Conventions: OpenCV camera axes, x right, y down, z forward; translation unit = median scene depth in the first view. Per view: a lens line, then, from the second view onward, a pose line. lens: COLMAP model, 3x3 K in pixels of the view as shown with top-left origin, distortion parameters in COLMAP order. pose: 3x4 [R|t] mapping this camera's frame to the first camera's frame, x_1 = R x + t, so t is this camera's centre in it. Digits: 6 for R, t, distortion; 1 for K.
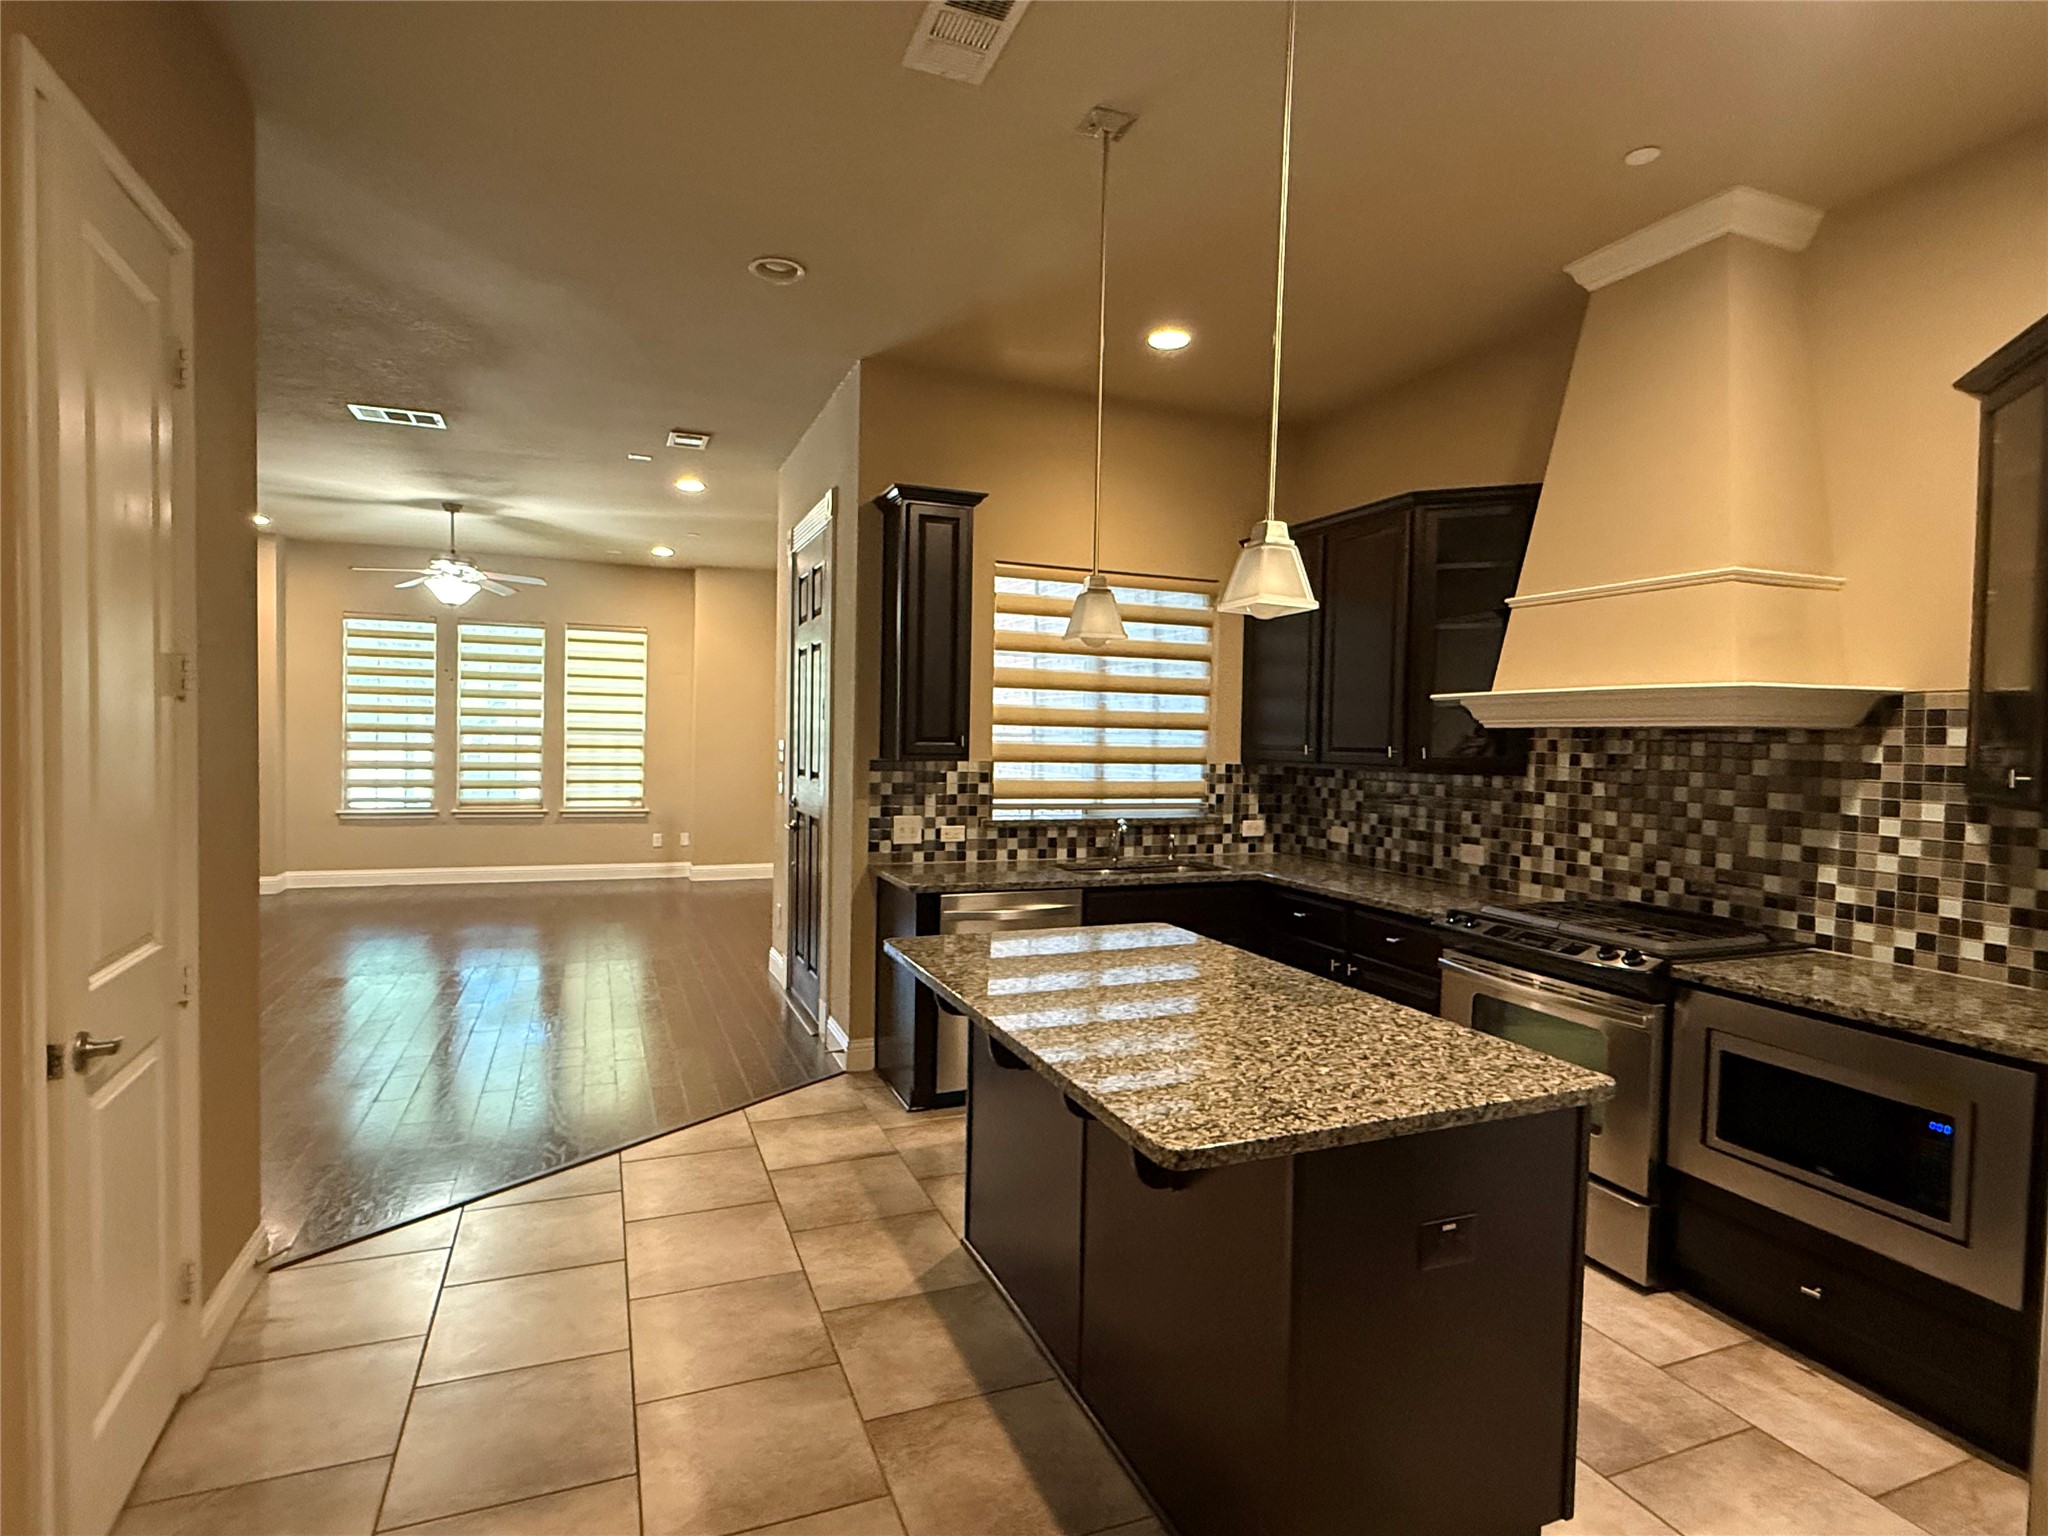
lens RADIAL K [[1059.7, 0, 1021.5], [0, 1059.7, 769.8], [0, 0, 1]] dist [-0.000615, -0.000007]
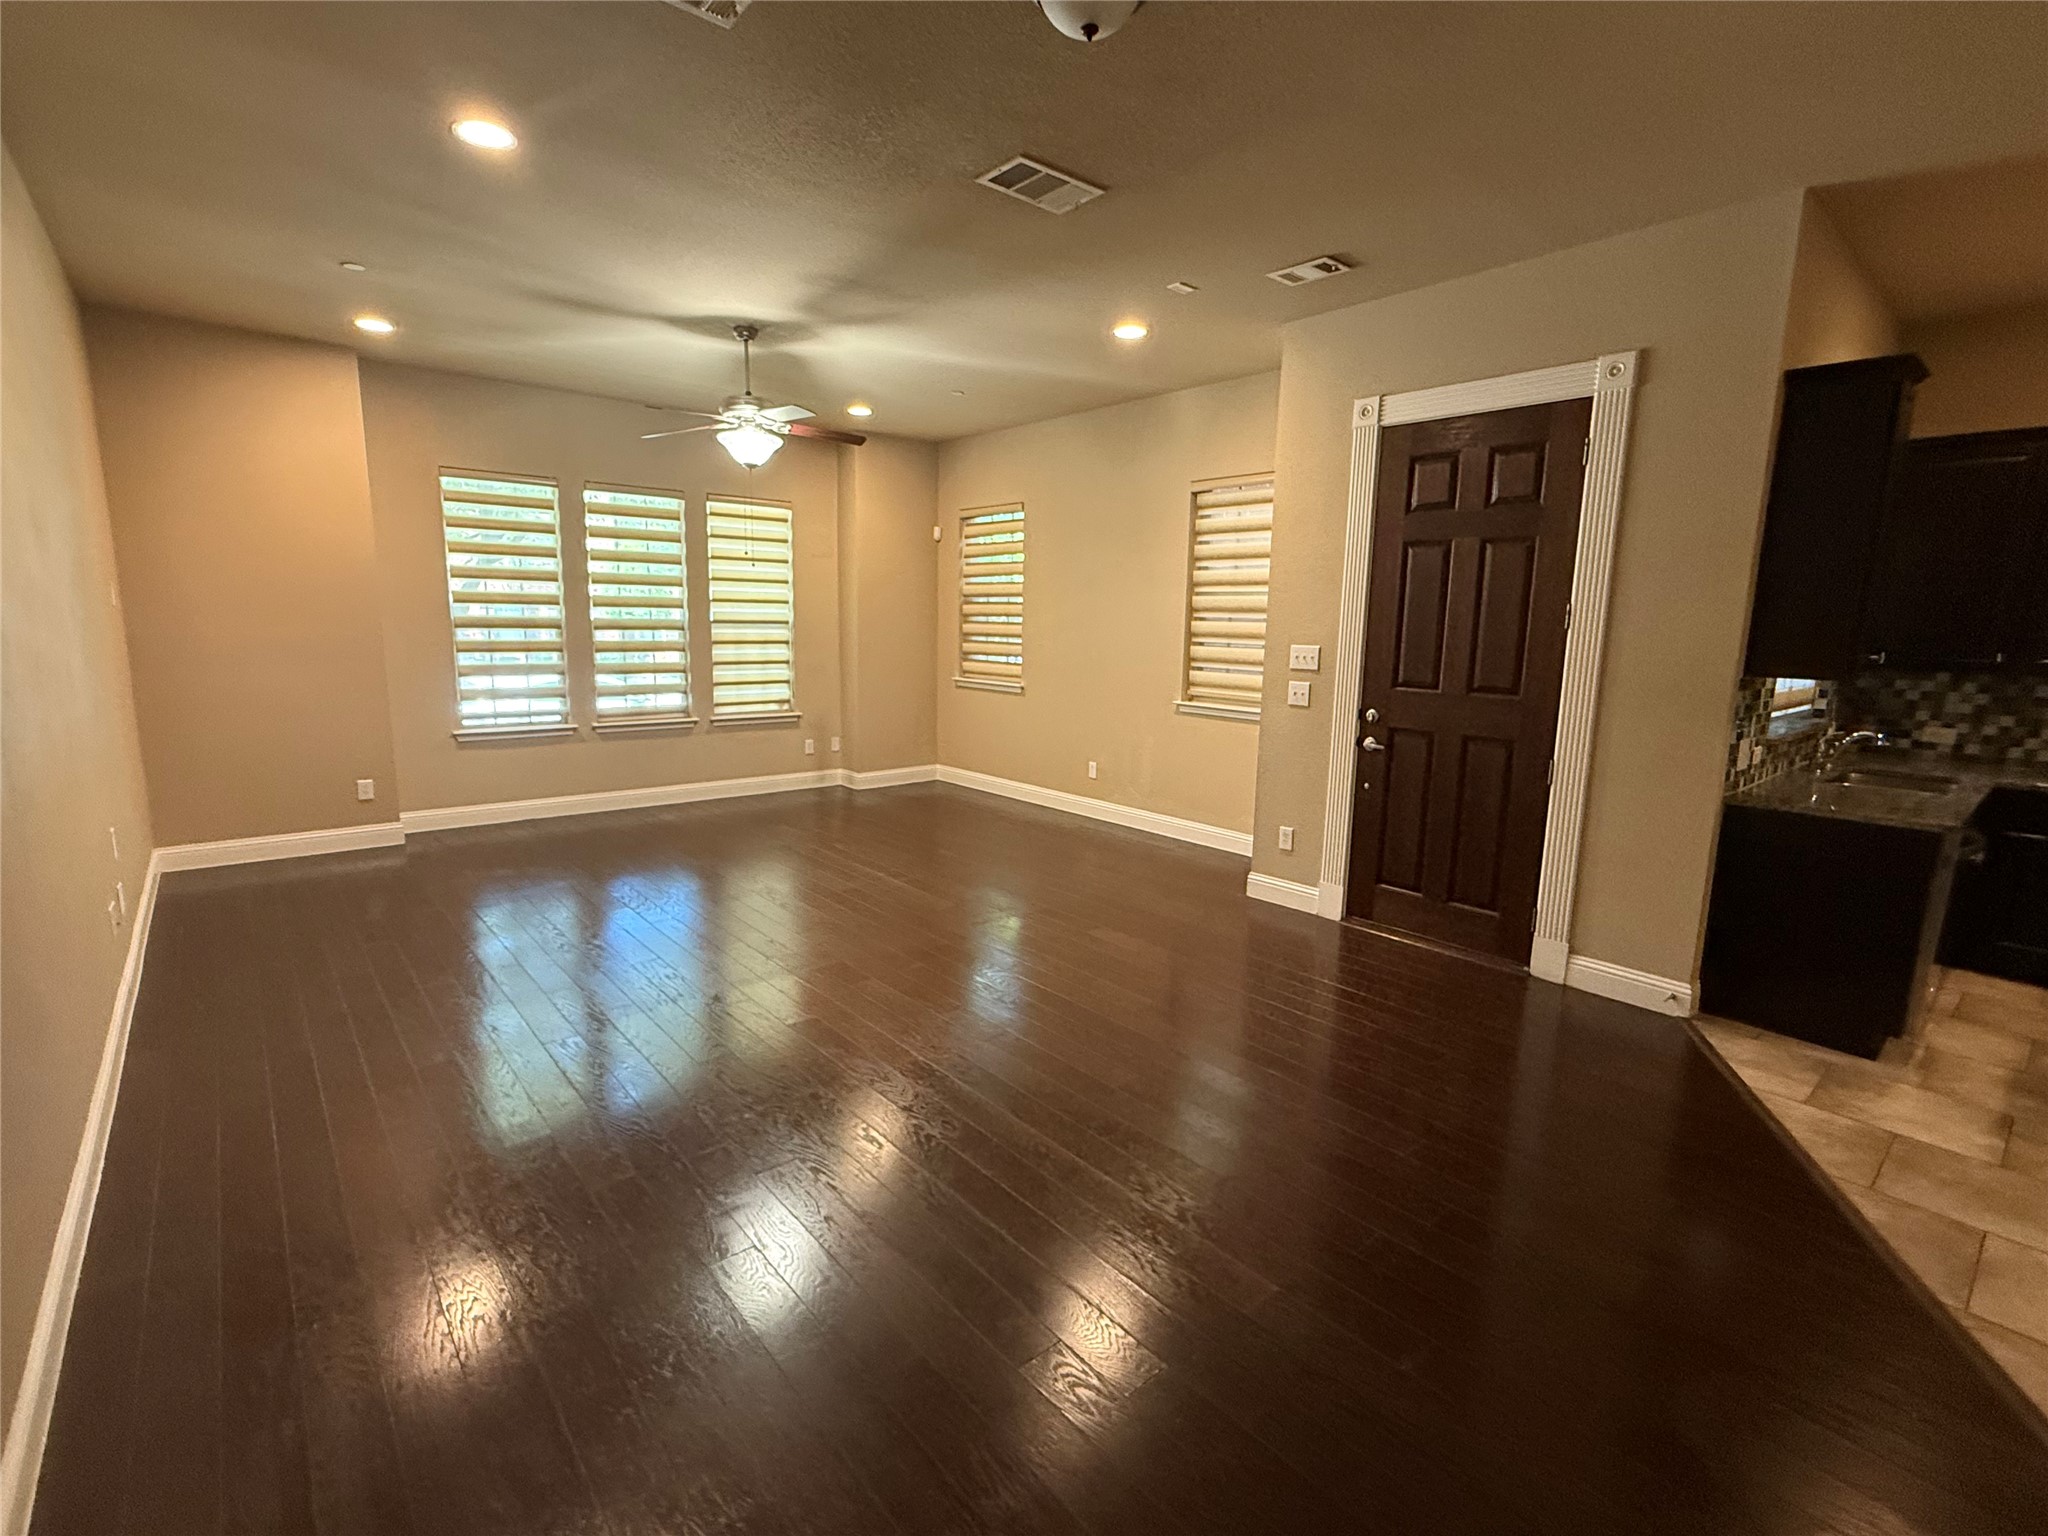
lens RADIAL K [[932.7, 0, 1033.7], [0, 932.7, 767.2], [0, 0, 1]] dist [-0.000557, -0.000325]
pose [[0.945745, -0.053570, 0.320464, -0.435501], [0.010348, 0.990780, 0.135086, -0.021697], [-0.324745, -0.124441, 0.937579, 0.205639]]
